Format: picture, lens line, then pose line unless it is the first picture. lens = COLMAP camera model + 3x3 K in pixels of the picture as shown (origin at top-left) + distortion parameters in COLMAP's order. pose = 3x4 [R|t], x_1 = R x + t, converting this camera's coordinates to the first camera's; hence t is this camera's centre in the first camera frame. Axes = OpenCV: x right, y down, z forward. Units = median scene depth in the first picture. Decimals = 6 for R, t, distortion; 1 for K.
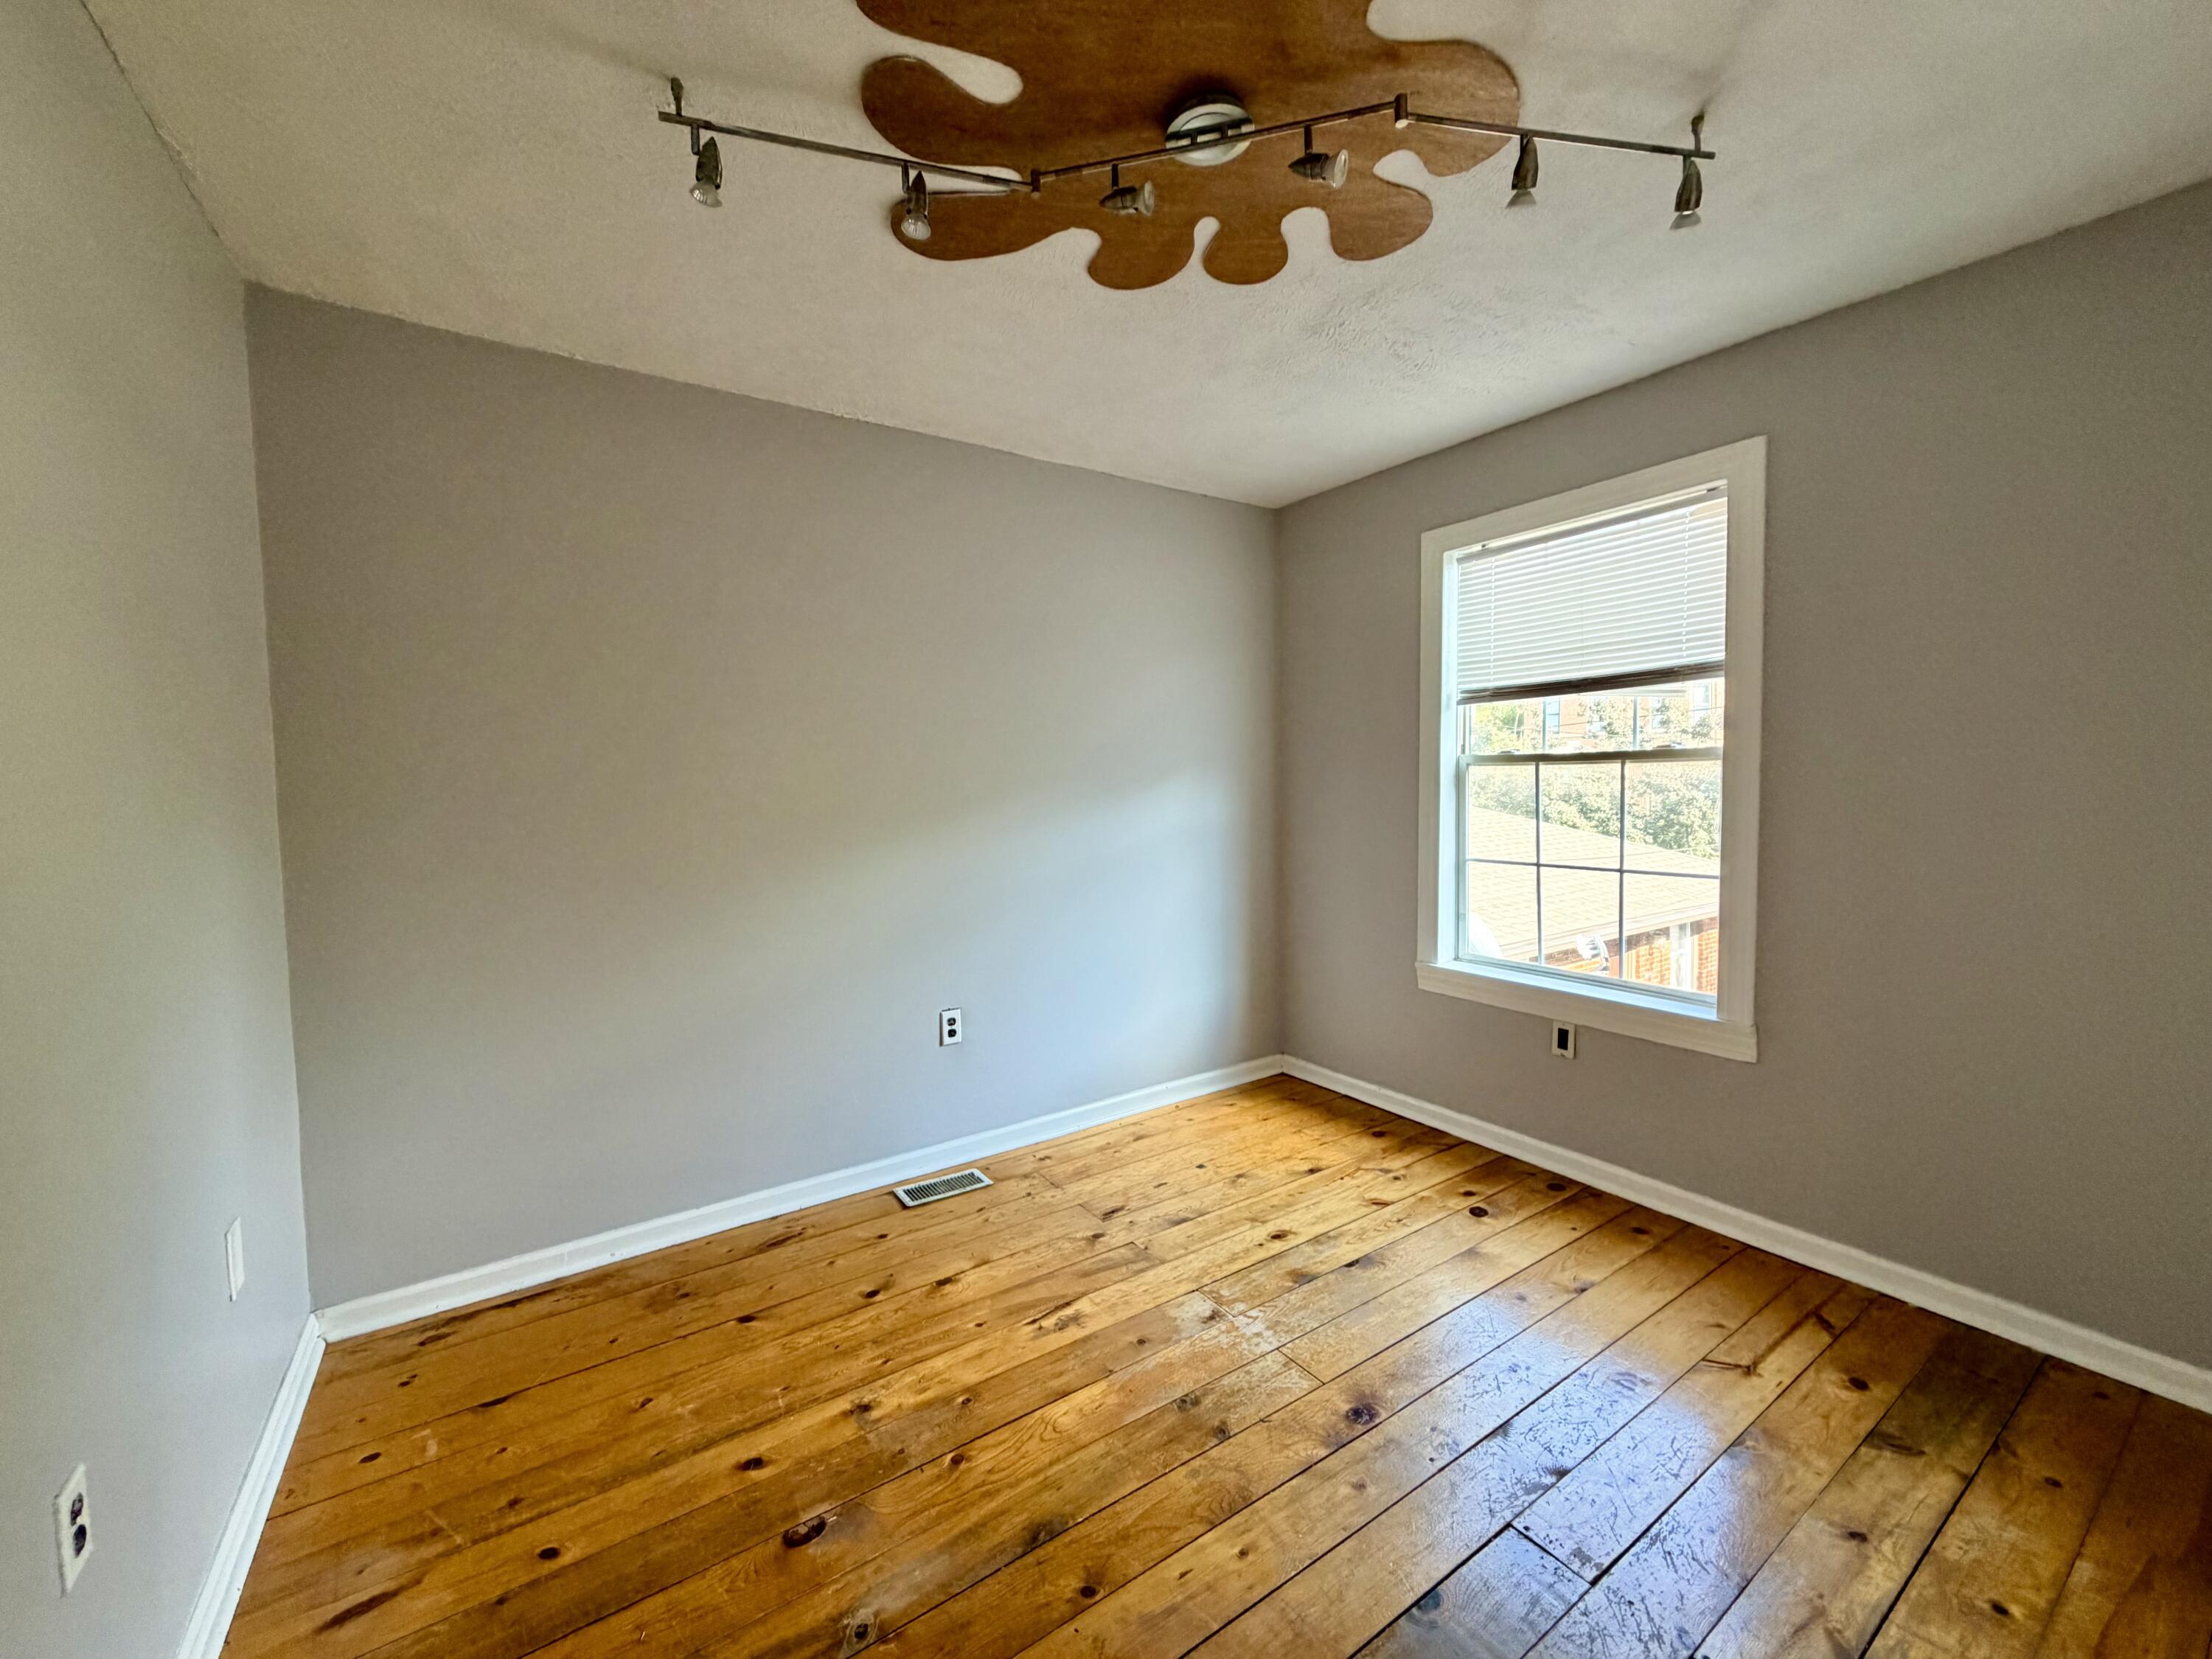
lens RADIAL K [[883.0, 0, 1103.0], [0, 883.0, 821.3], [0, 0, 1]] dist [-0.002246, 0.000426]
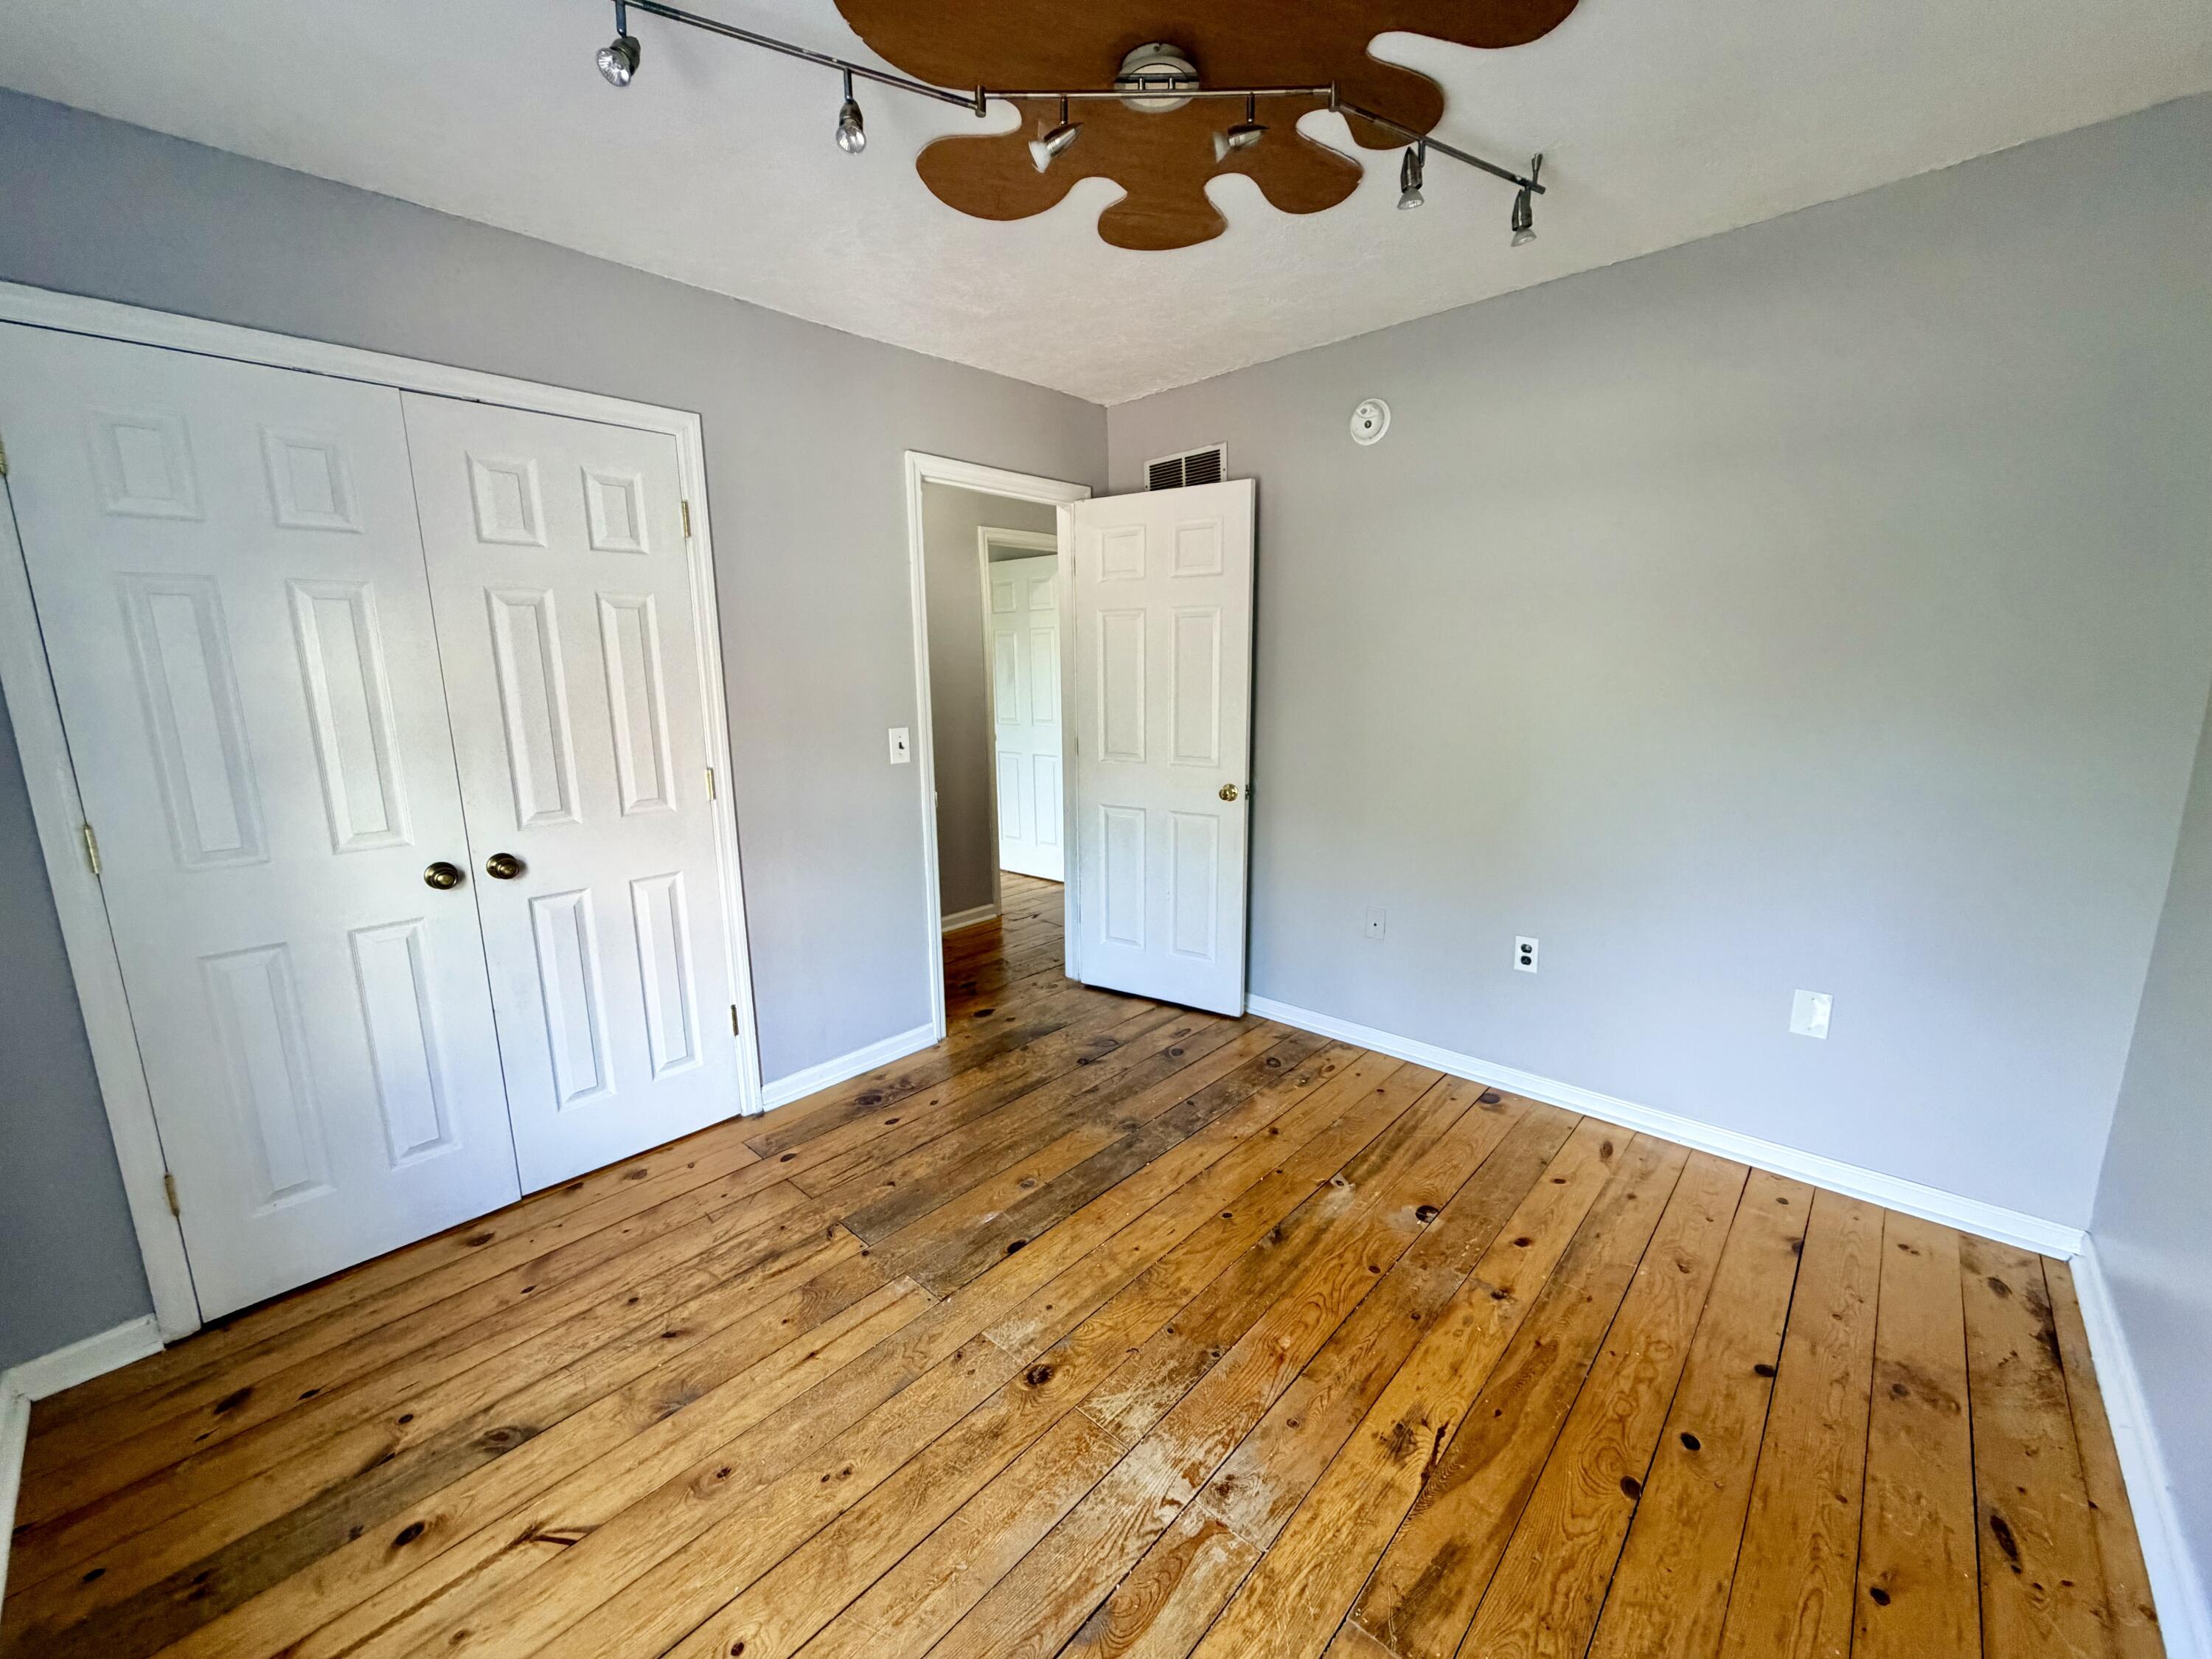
lens RADIAL K [[883.0, 0, 1099.7], [0, 883.0, 829.5], [0, 0, 1]] dist [-0.002246, 0.000426]
pose [[-0.973144, 0.073653, -0.218096, 0.400296], [0.020022, 0.970923, 0.238552, -0.150775], [0.229324, 0.227779, -0.946323, 1.821334]]
